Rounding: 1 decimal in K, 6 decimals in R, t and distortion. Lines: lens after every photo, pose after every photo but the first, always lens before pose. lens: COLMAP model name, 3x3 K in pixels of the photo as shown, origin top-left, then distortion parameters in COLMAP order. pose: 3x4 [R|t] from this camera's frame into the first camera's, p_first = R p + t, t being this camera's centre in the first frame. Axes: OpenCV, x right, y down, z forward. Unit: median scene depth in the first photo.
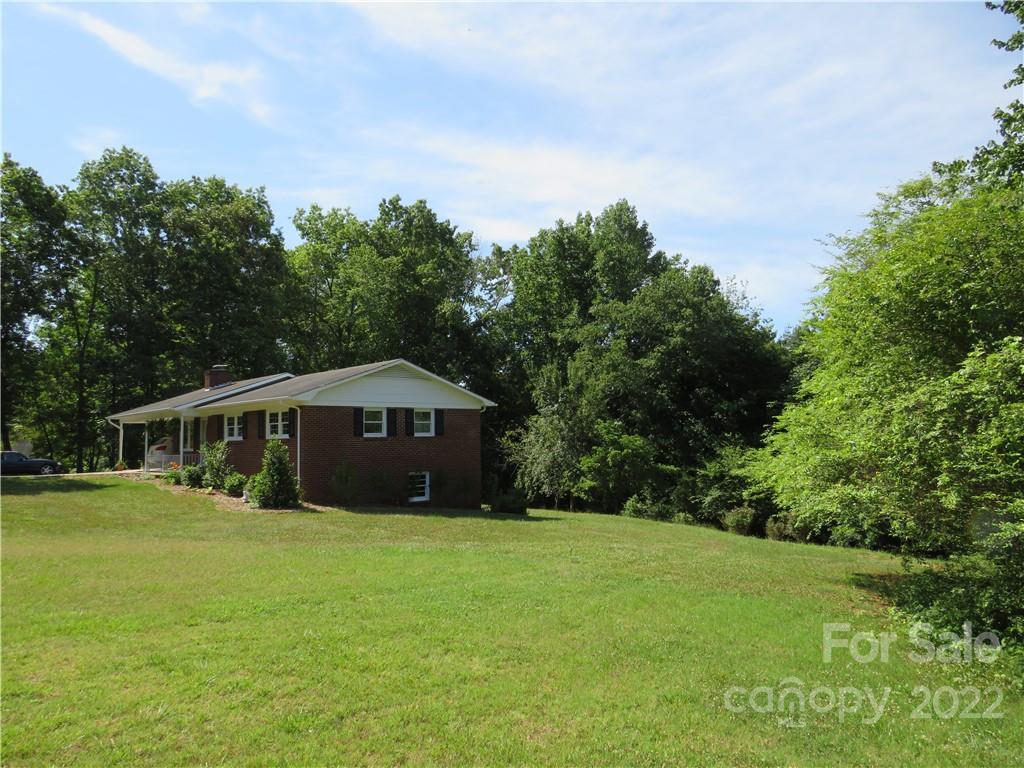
lens RADIAL K [[728.6, 0, 509.5], [0, 728.6, 384.4], [0, 0, 1]] dist [-0.023827, 0.001468]
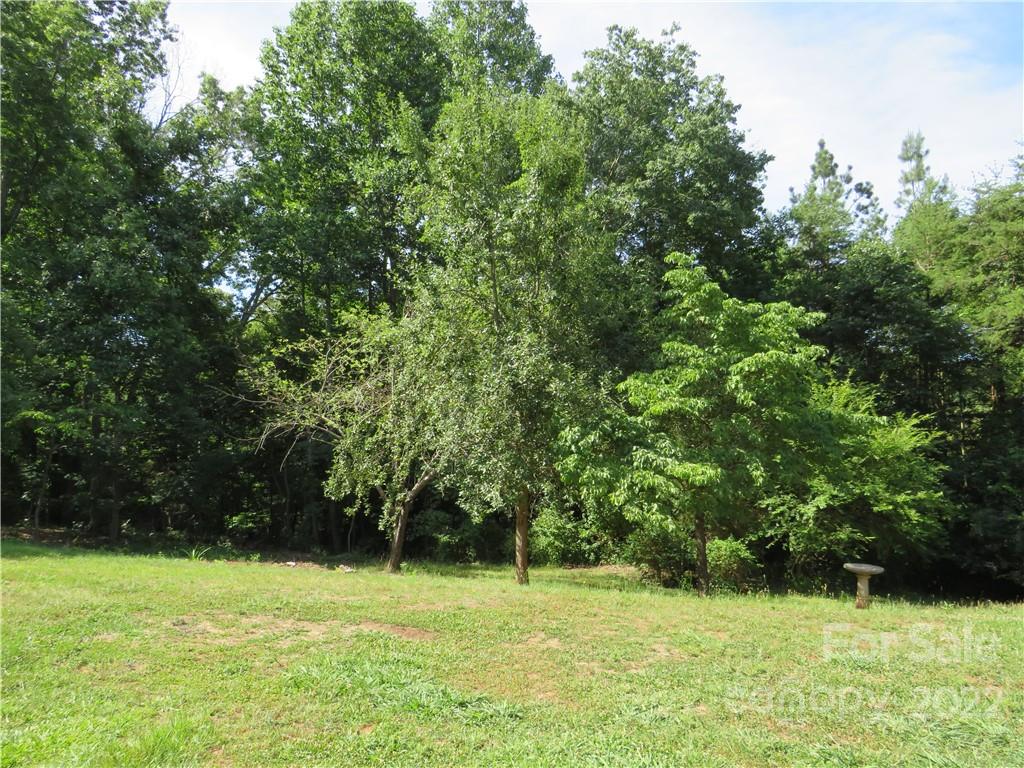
lens RADIAL K [[728.6, 0, 508.3], [0, 728.6, 383.9], [0, 0, 1]] dist [-0.023827, 0.001468]
pose [[0.912804, 0.025140, 0.407623, -0.058288], [-0.024629, 0.999676, -0.006503, 0.105441], [-0.407655, -0.004104, 0.913127, 0.766435]]
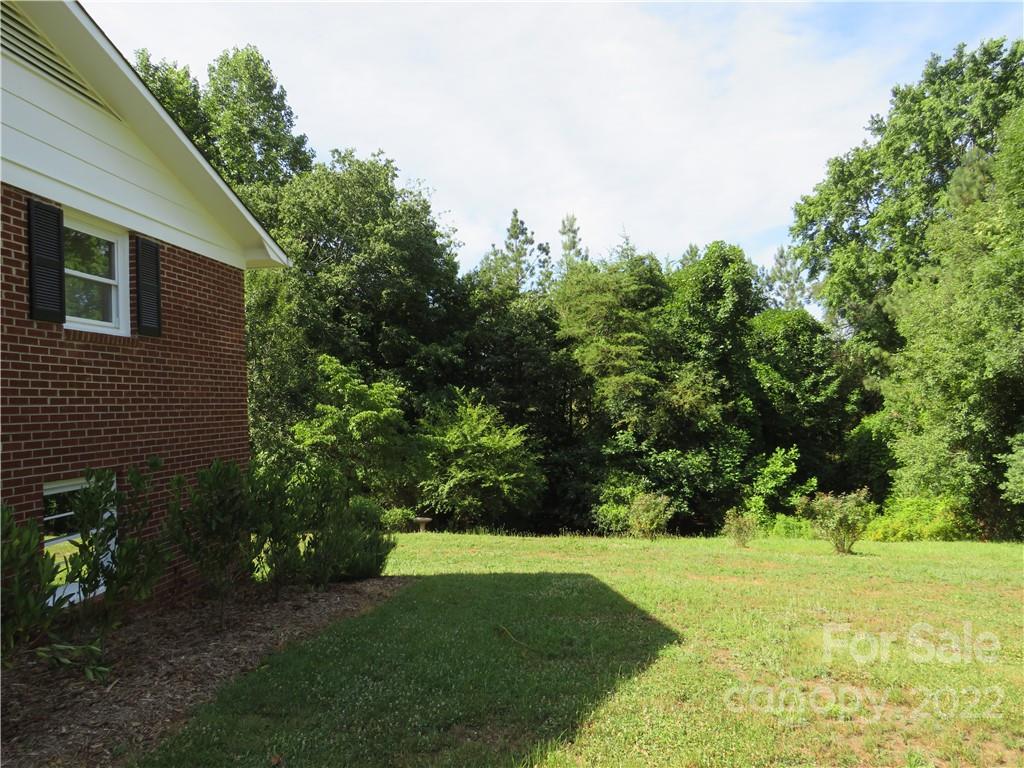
lens RADIAL K [[728.6, 0, 505.2], [0, 728.6, 382.1], [0, 0, 1]] dist [-0.023827, 0.001468]
pose [[0.779470, 0.007683, 0.626393, -0.113238], [-0.024865, 0.999516, 0.018682, 0.055572], [-0.625946, -0.030138, 0.779284, 0.498780]]
